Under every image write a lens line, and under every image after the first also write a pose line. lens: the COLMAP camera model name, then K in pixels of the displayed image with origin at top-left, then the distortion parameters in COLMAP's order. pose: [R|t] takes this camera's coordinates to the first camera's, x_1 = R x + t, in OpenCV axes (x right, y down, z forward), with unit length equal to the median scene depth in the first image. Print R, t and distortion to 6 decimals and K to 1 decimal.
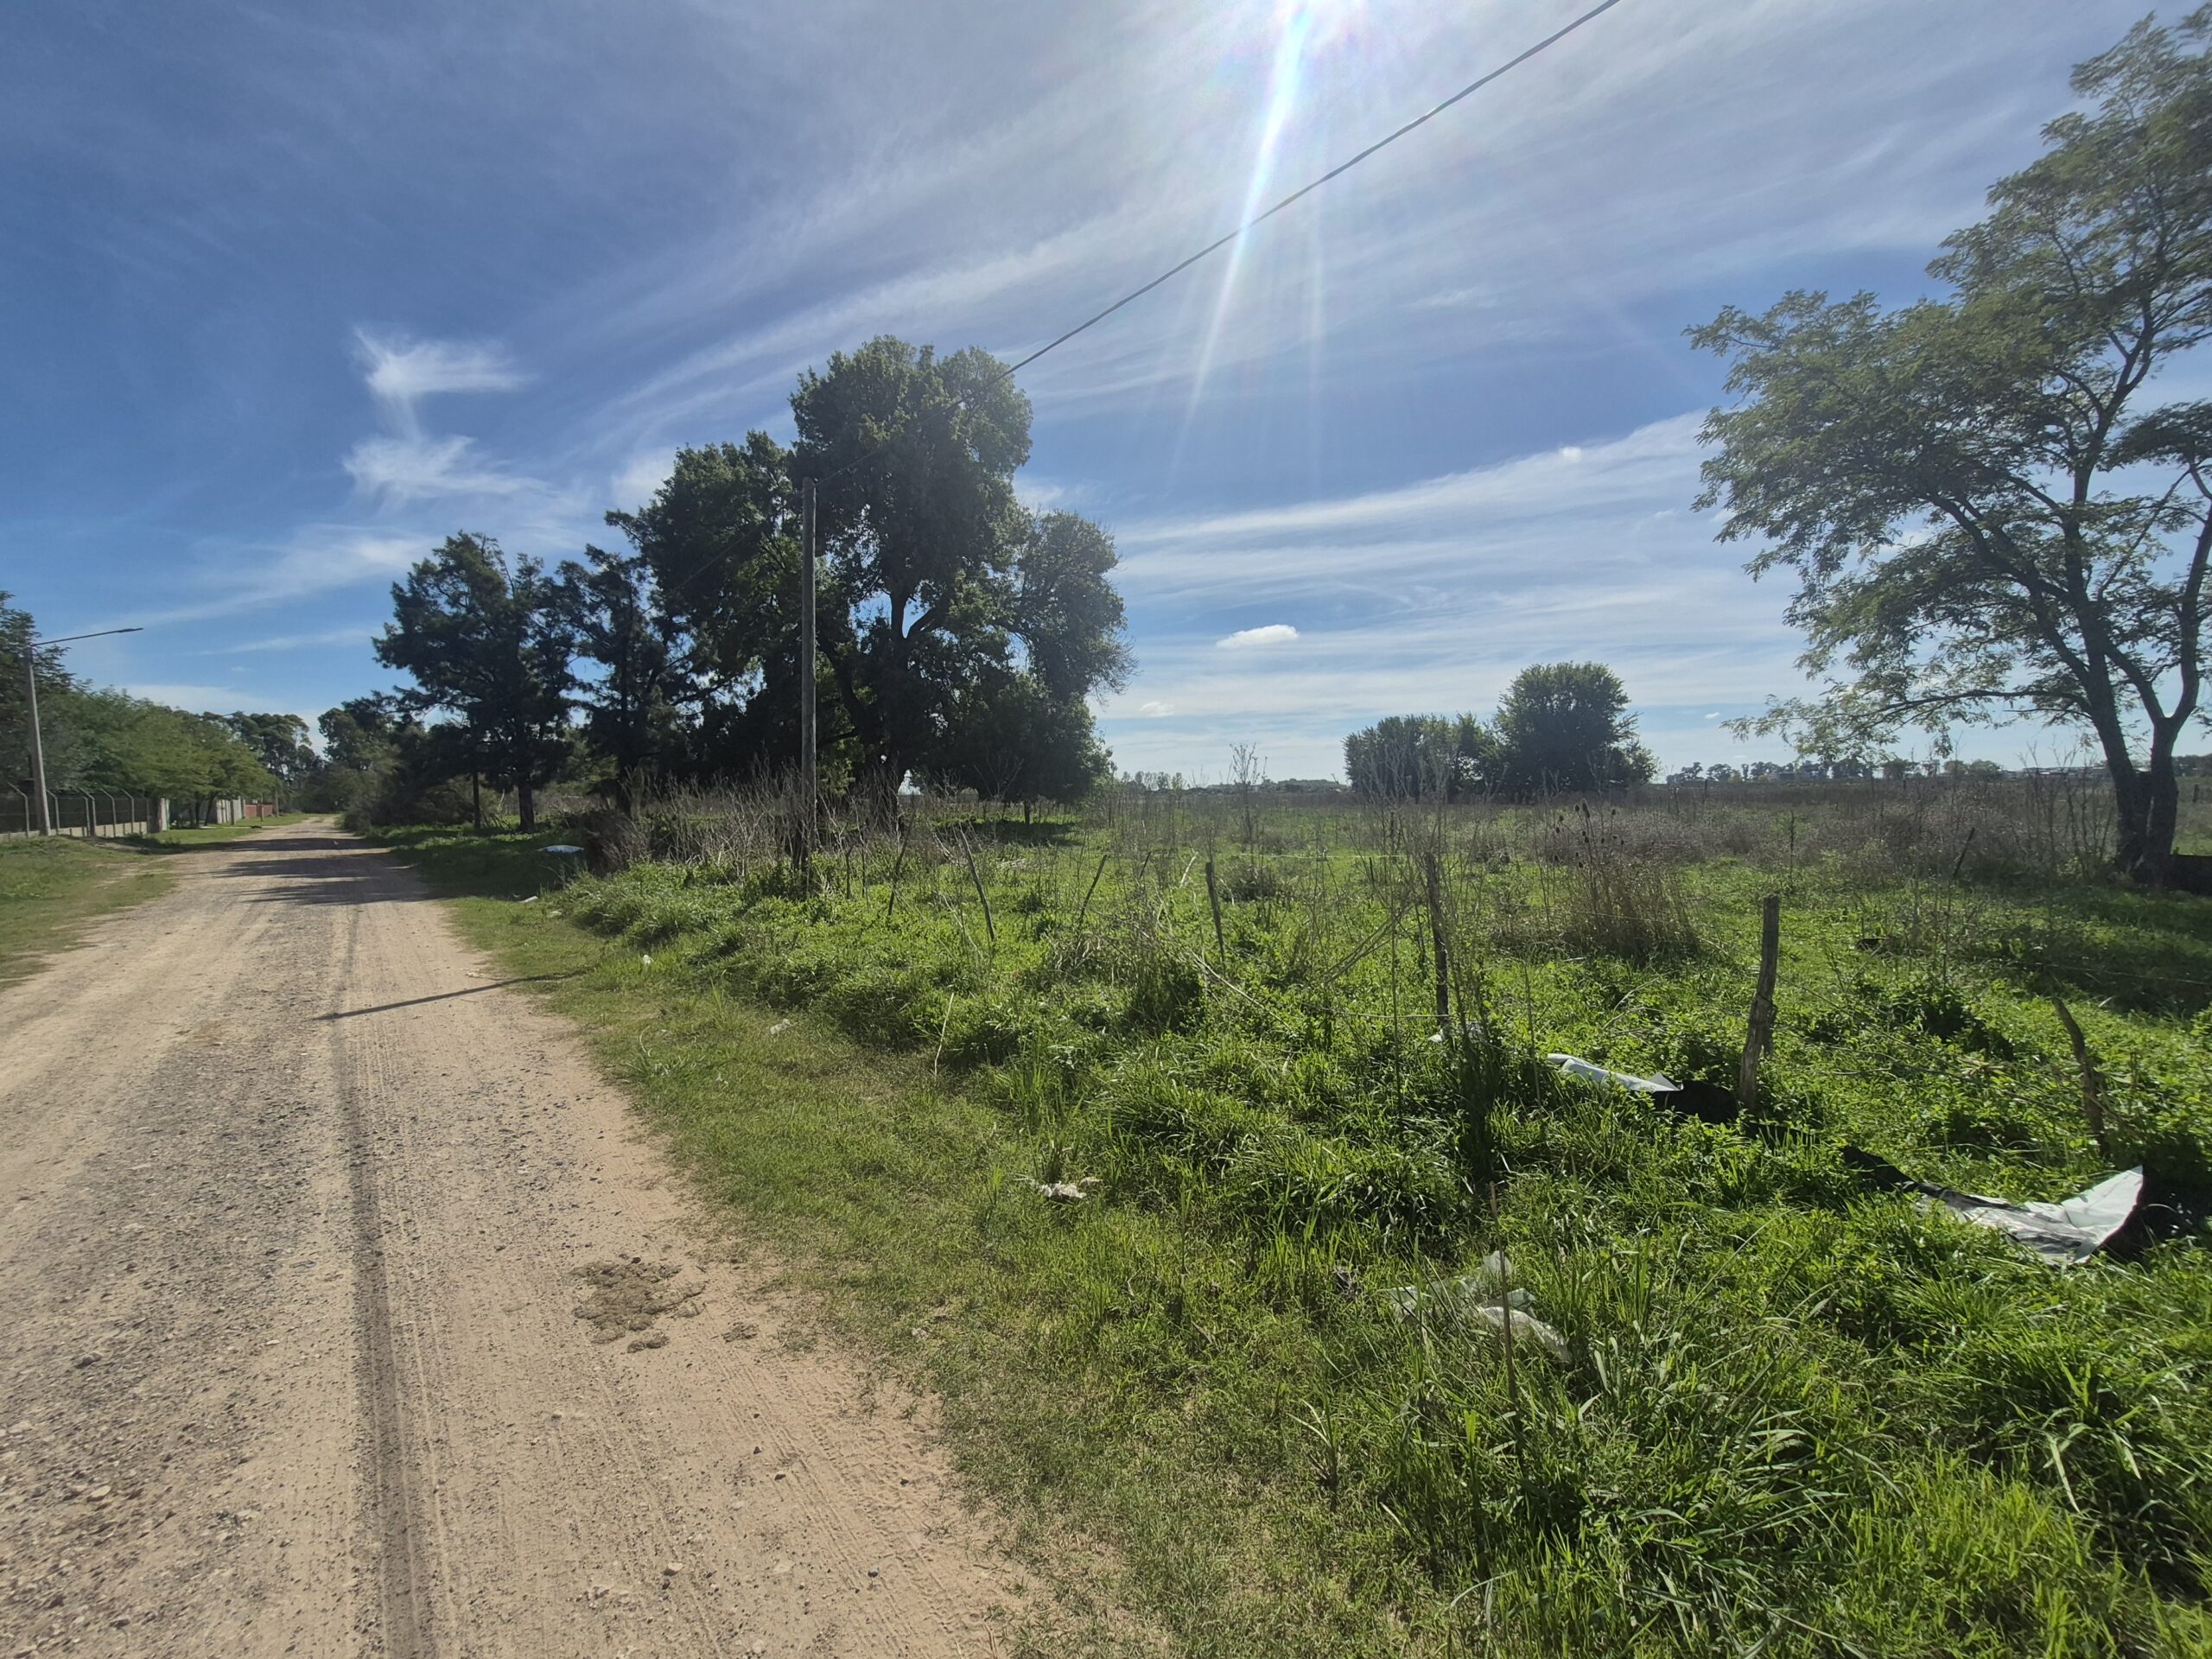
lens RADIAL K [[861.1, 0, 1096.6], [0, 861.1, 825.6], [0, 0, 1]] dist [-0.000549, -0.000405]
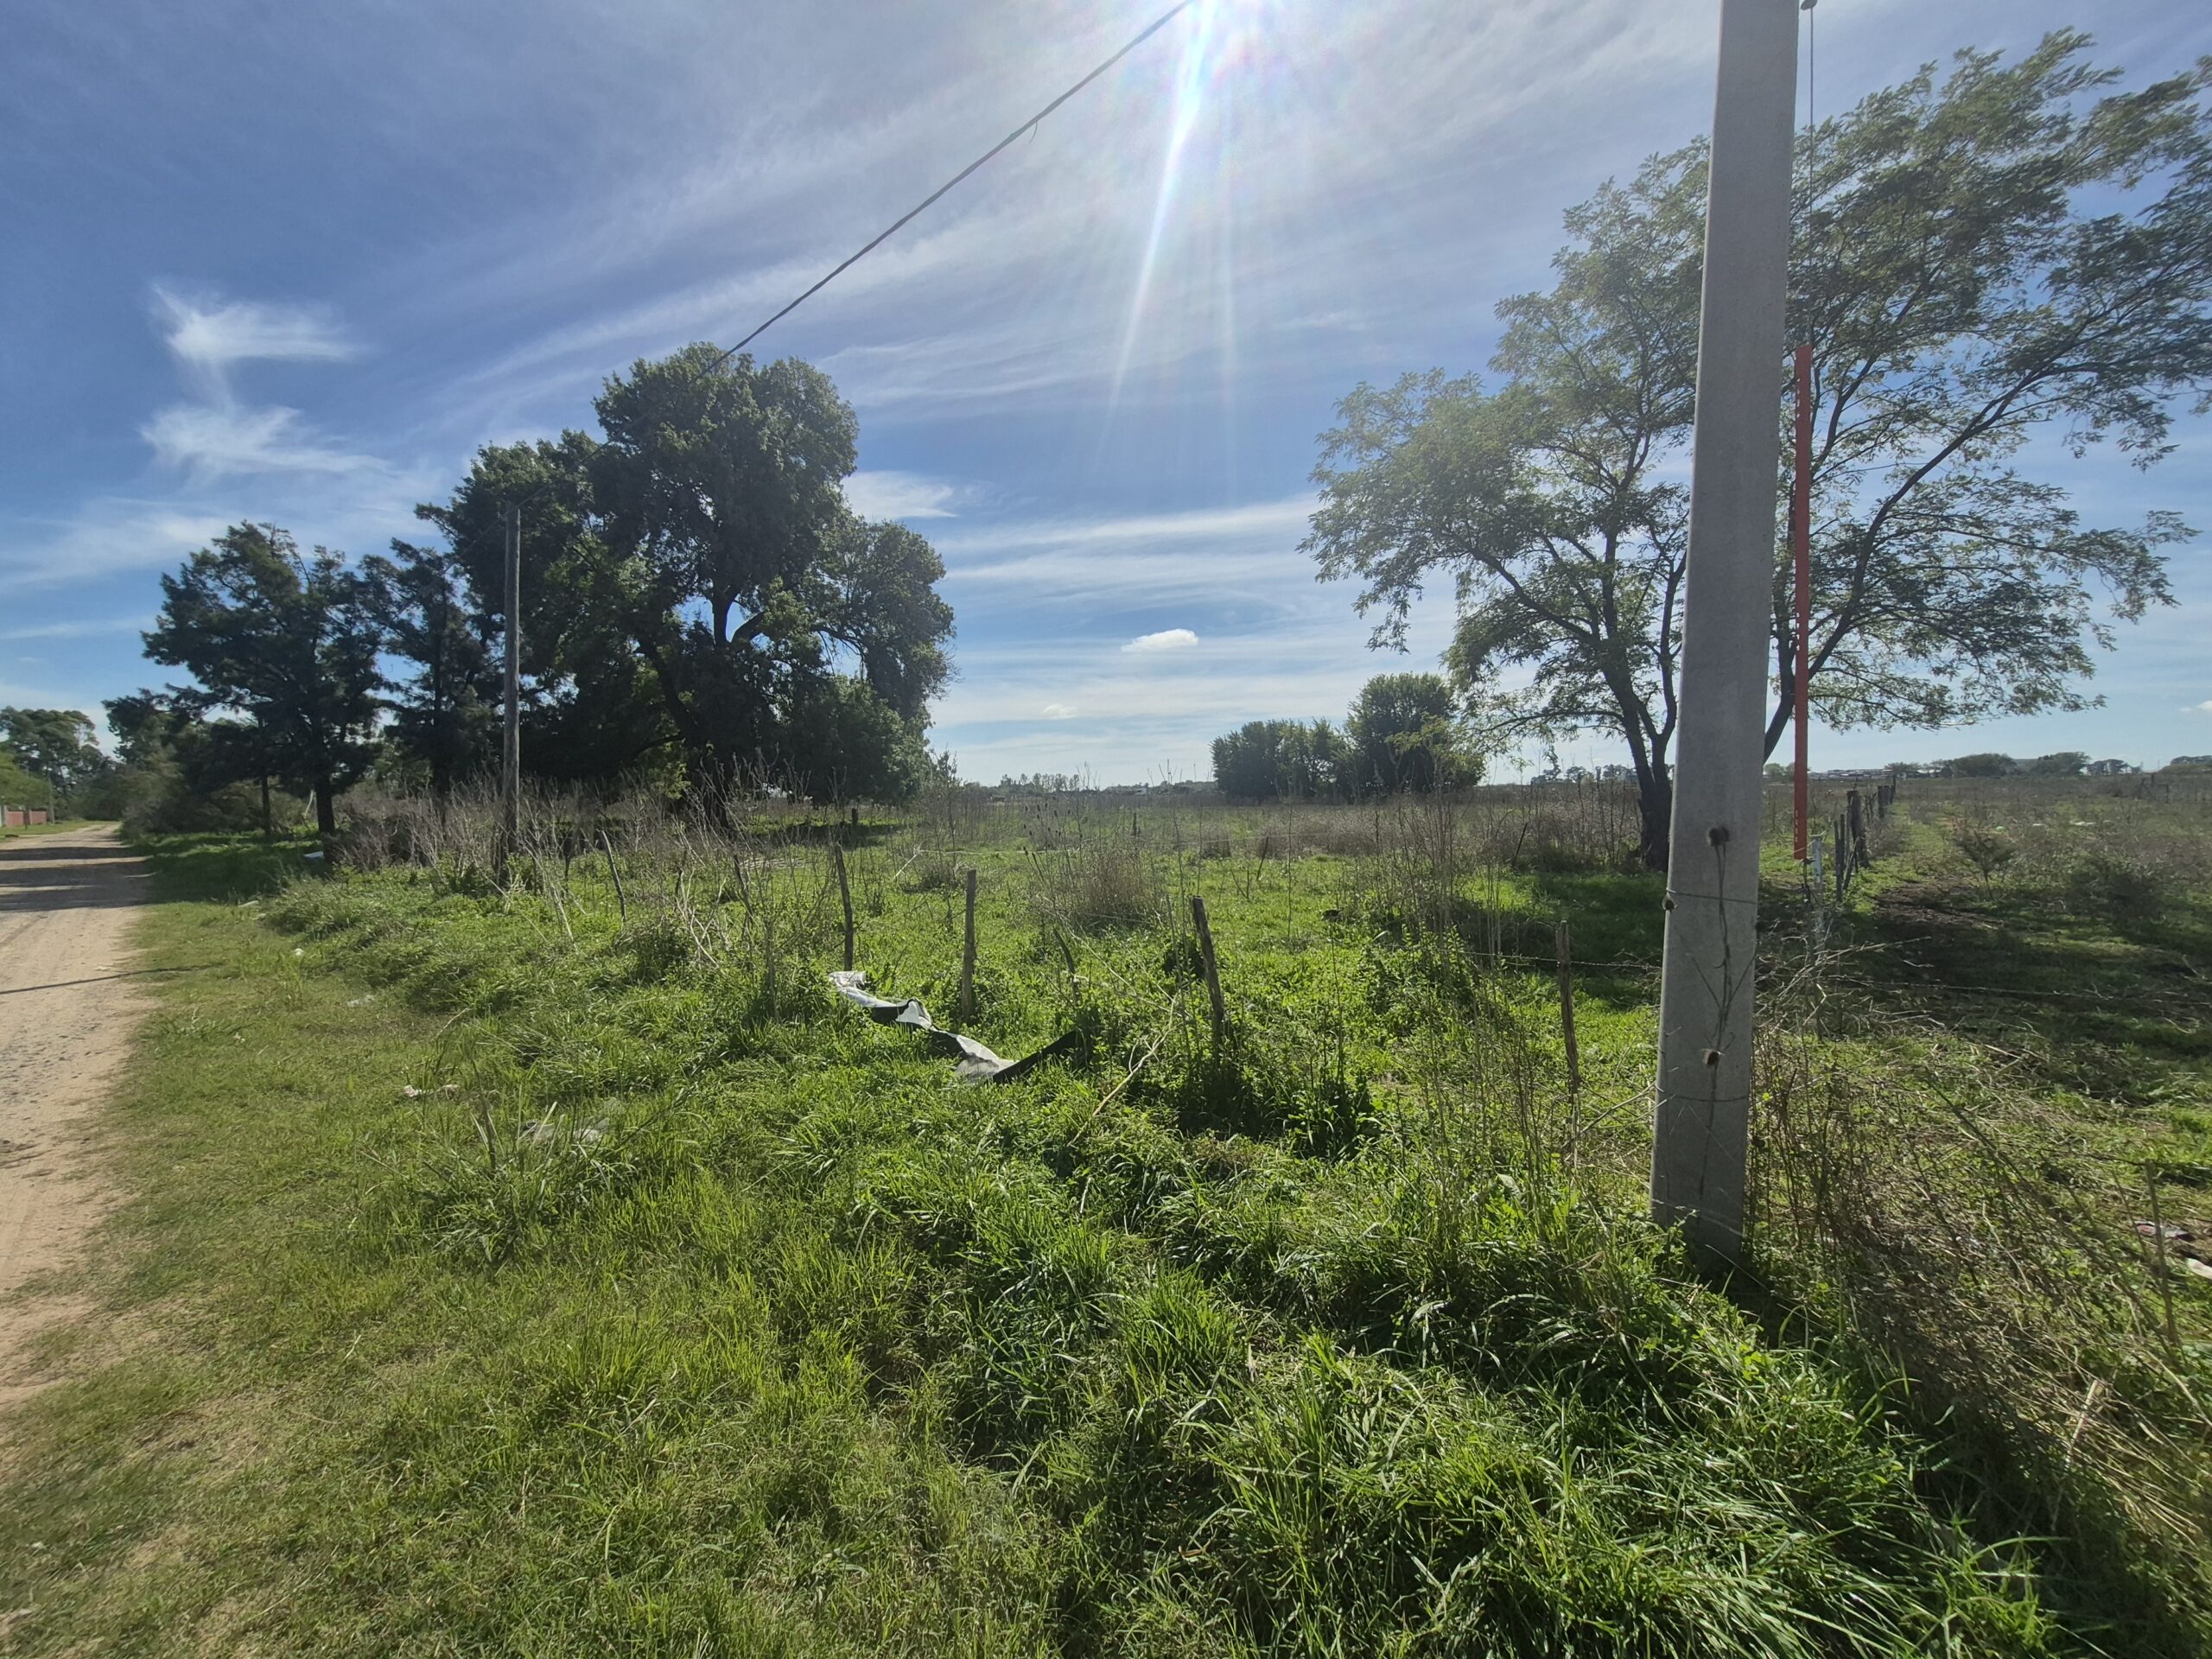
lens RADIAL K [[867.4, 0, 1106.0], [0, 867.4, 829.5], [0, 0, 1]] dist [0.000773, -0.000639]
pose [[0.993900, -0.007048, 0.110056, 0.087570], [0.006812, 0.999974, 0.002518, 0.000915], [-0.110071, -0.001753, 0.993922, -0.048380]]
